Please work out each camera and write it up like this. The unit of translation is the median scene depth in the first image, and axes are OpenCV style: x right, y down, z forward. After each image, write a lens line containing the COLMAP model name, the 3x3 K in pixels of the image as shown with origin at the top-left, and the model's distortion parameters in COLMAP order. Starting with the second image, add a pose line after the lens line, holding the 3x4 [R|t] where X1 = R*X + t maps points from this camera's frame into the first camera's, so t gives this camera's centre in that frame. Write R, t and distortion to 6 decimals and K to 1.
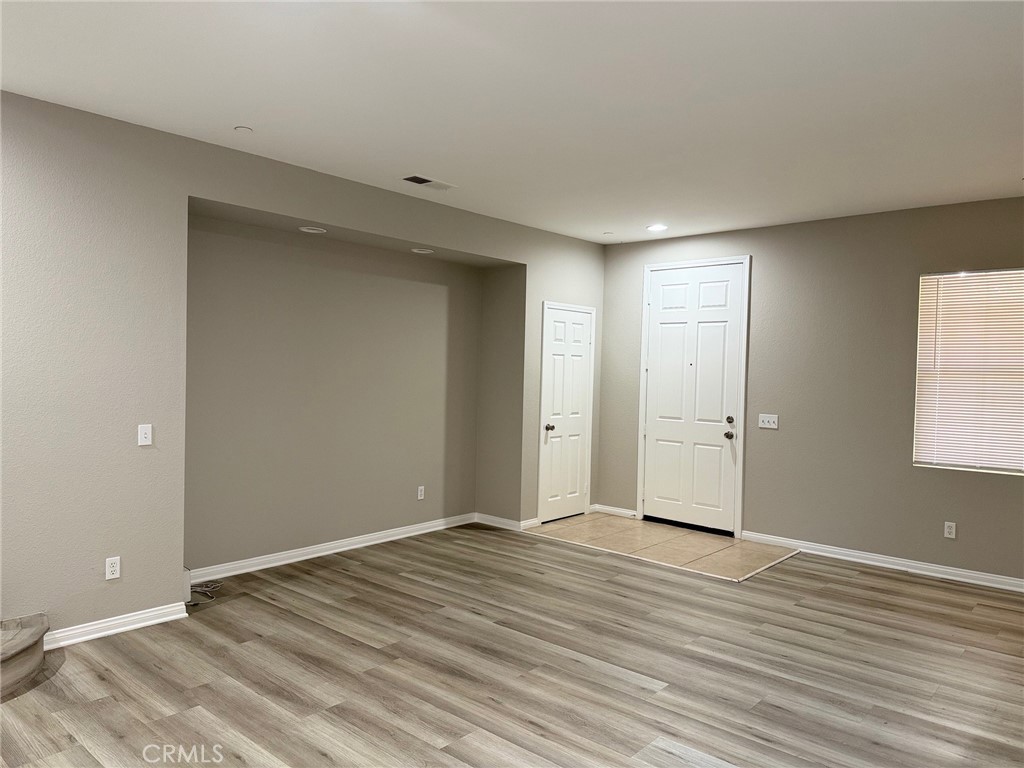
lens RADIAL K [[714.1, 0, 509.6], [0, 714.1, 381.9], [0, 0, 1]] dist [0.133519, -0.195604]
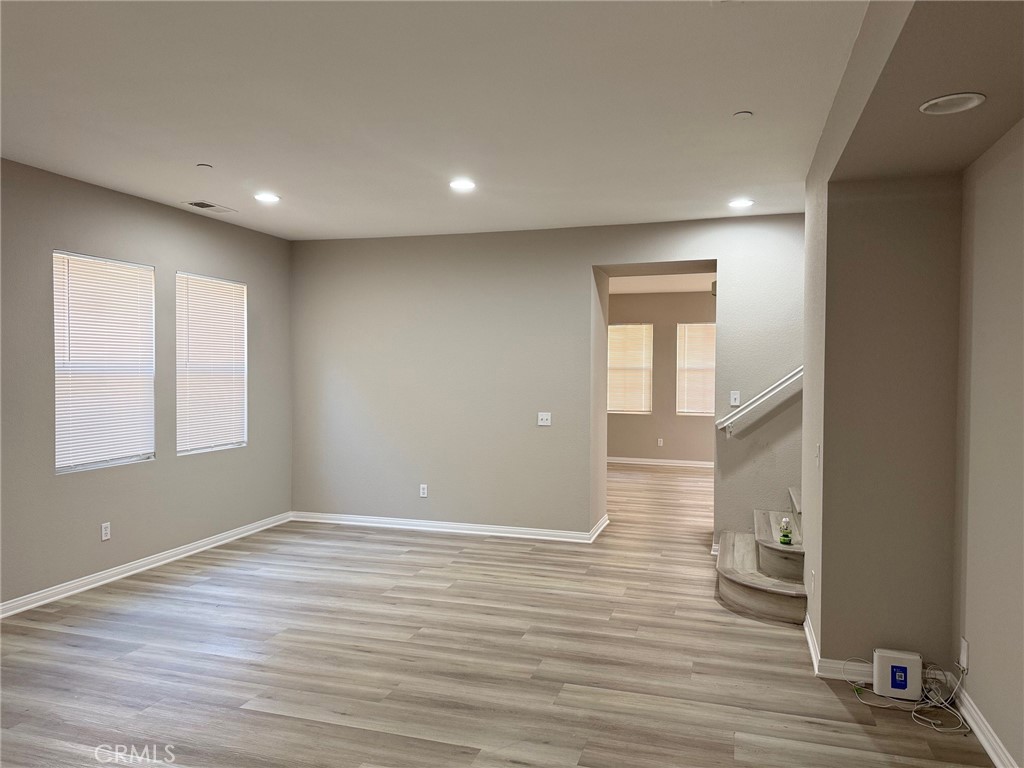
lens RADIAL K [[714.1, 0, 509.6], [0, 714.1, 381.9], [0, 0, 1]] dist [0.133519, -0.195604]
pose [[-0.915288, -0.017849, -0.402404, 0.244814], [-0.032432, 0.999040, 0.029455, -0.035954], [0.401492, 0.040010, -0.914988, 1.693143]]
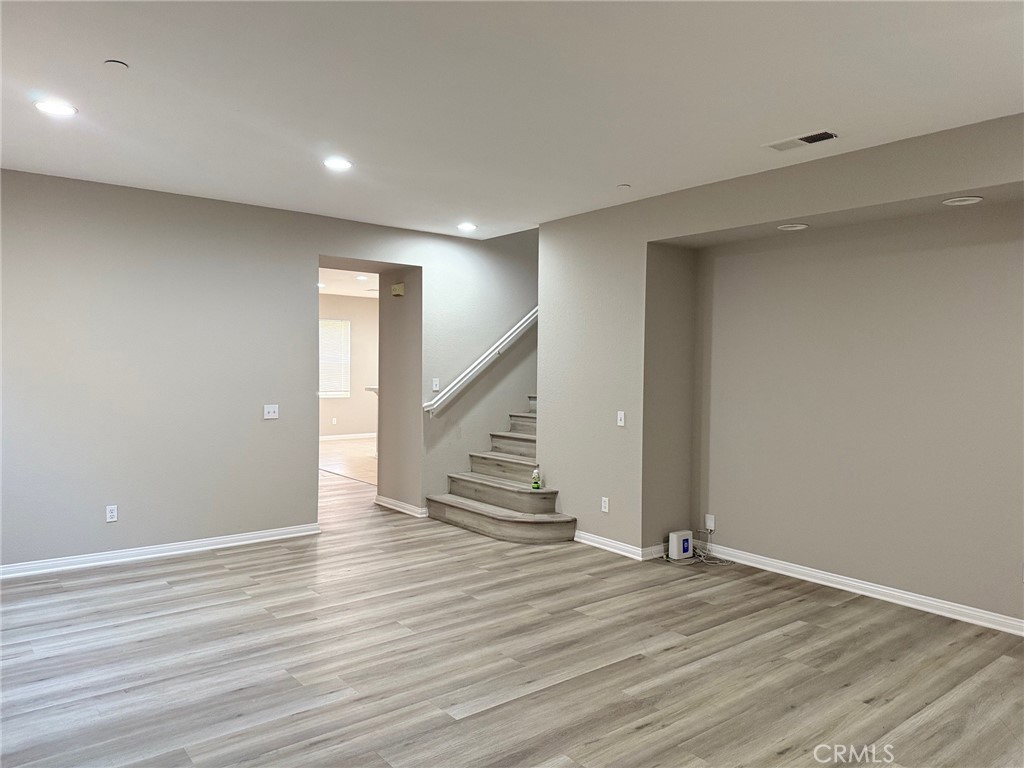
lens RADIAL K [[714.1, 0, 509.6], [0, 714.1, 381.9], [0, 0, 1]] dist [0.133519, -0.195604]
pose [[-0.175826, 0.000953, -0.984421, 0.917025], [-0.036812, 0.999294, 0.007543, -0.000655], [0.983733, 0.037565, -0.175667, 1.026673]]
